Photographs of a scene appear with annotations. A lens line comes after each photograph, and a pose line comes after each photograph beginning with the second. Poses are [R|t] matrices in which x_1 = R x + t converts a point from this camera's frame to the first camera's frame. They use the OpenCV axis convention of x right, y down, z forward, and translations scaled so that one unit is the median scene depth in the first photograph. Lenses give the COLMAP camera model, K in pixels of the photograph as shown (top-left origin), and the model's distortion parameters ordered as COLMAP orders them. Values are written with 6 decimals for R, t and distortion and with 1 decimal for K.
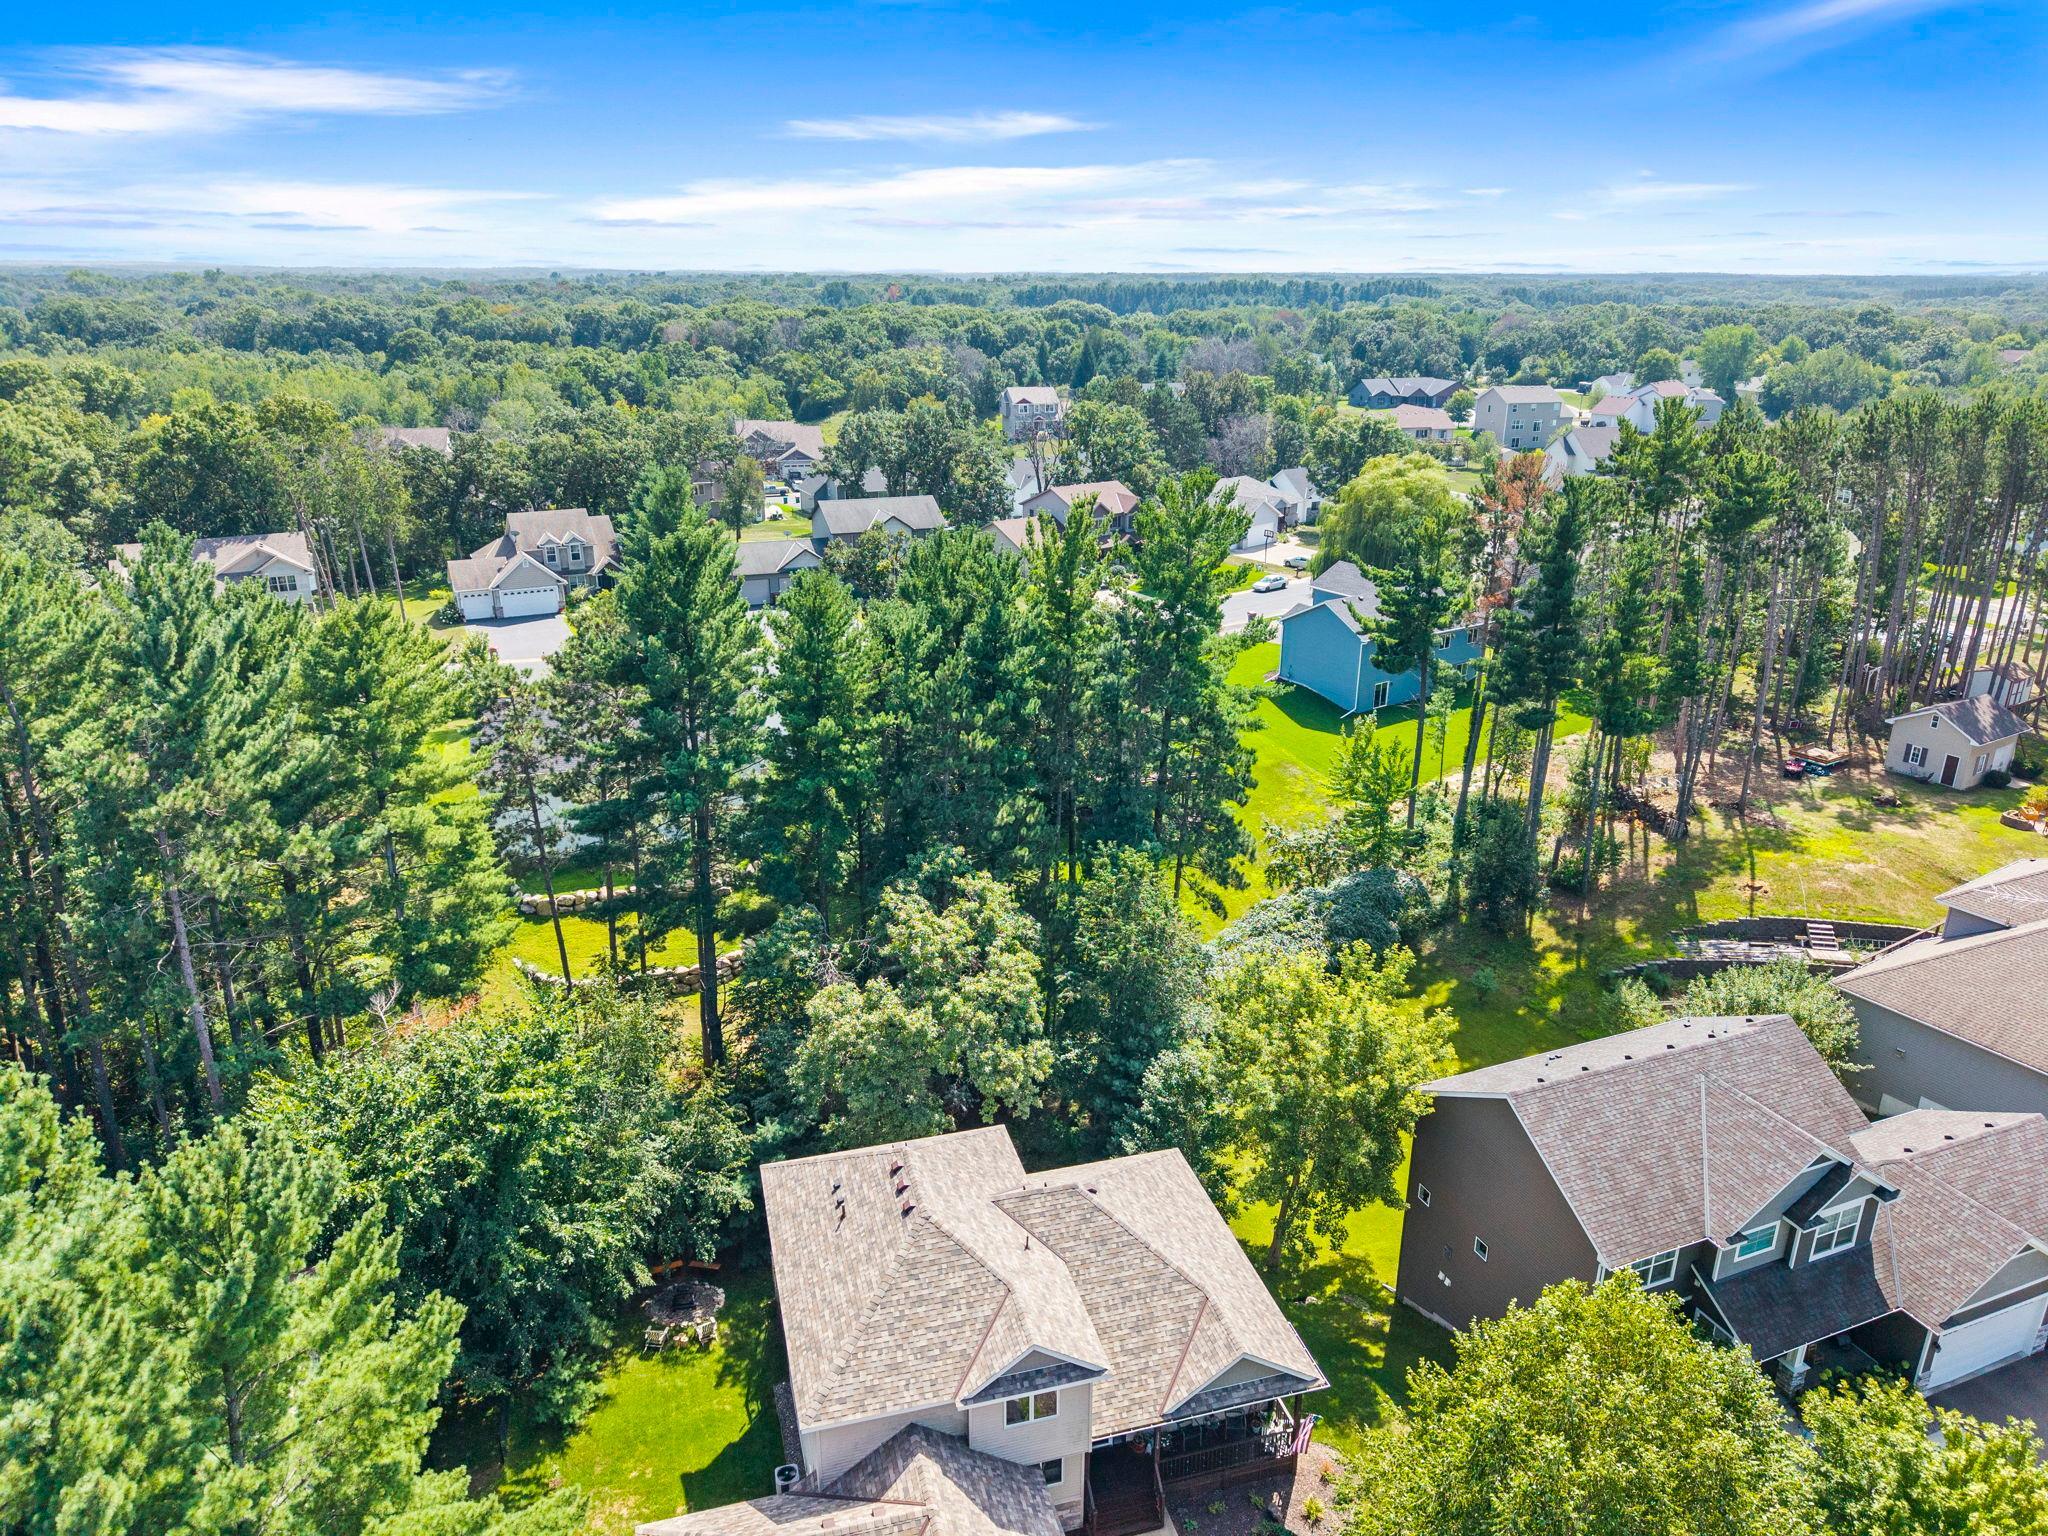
lens RADIAL K [[1365.6, 0, 1020.3], [0, 1365.6, 749.7], [0, 0, 1]] dist [0.002267, 0.001357]
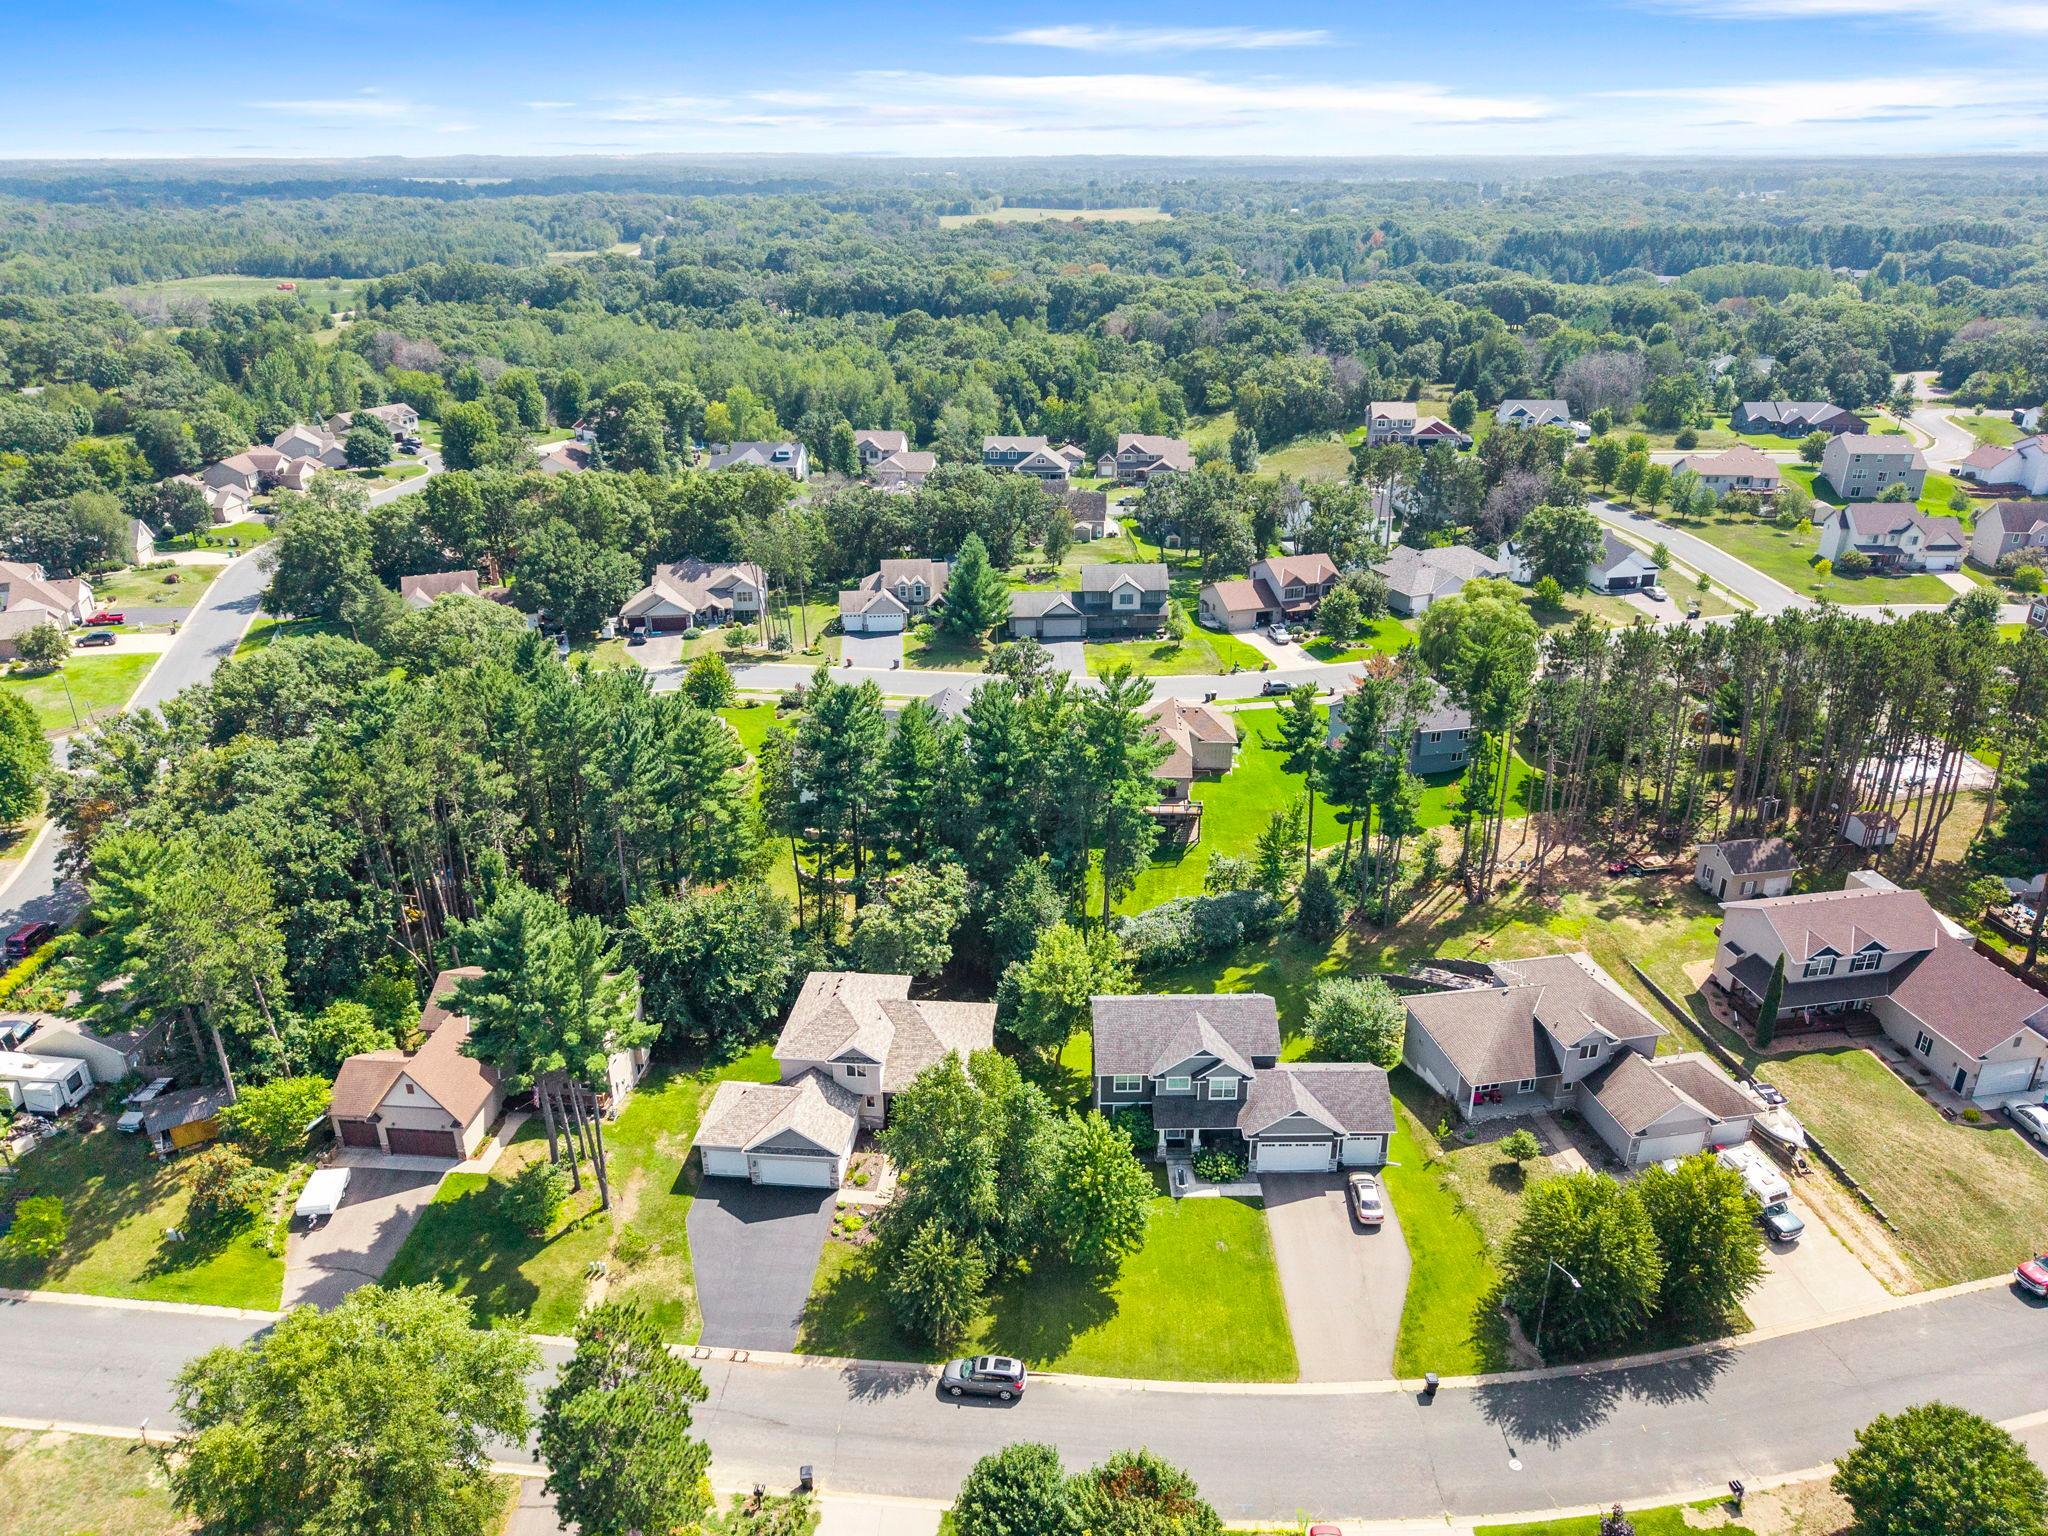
lens RADIAL K [[1373.4, 0, 1015.5], [0, 1373.4, 767.6], [0, 0, 1]] dist [0.034340, -0.037321]
pose [[0.930775, 0.136189, -0.339280, 0.545561], [-0.108022, 0.989039, 0.100662, -0.201089], [0.349270, -0.057044, 0.935284, -0.671946]]
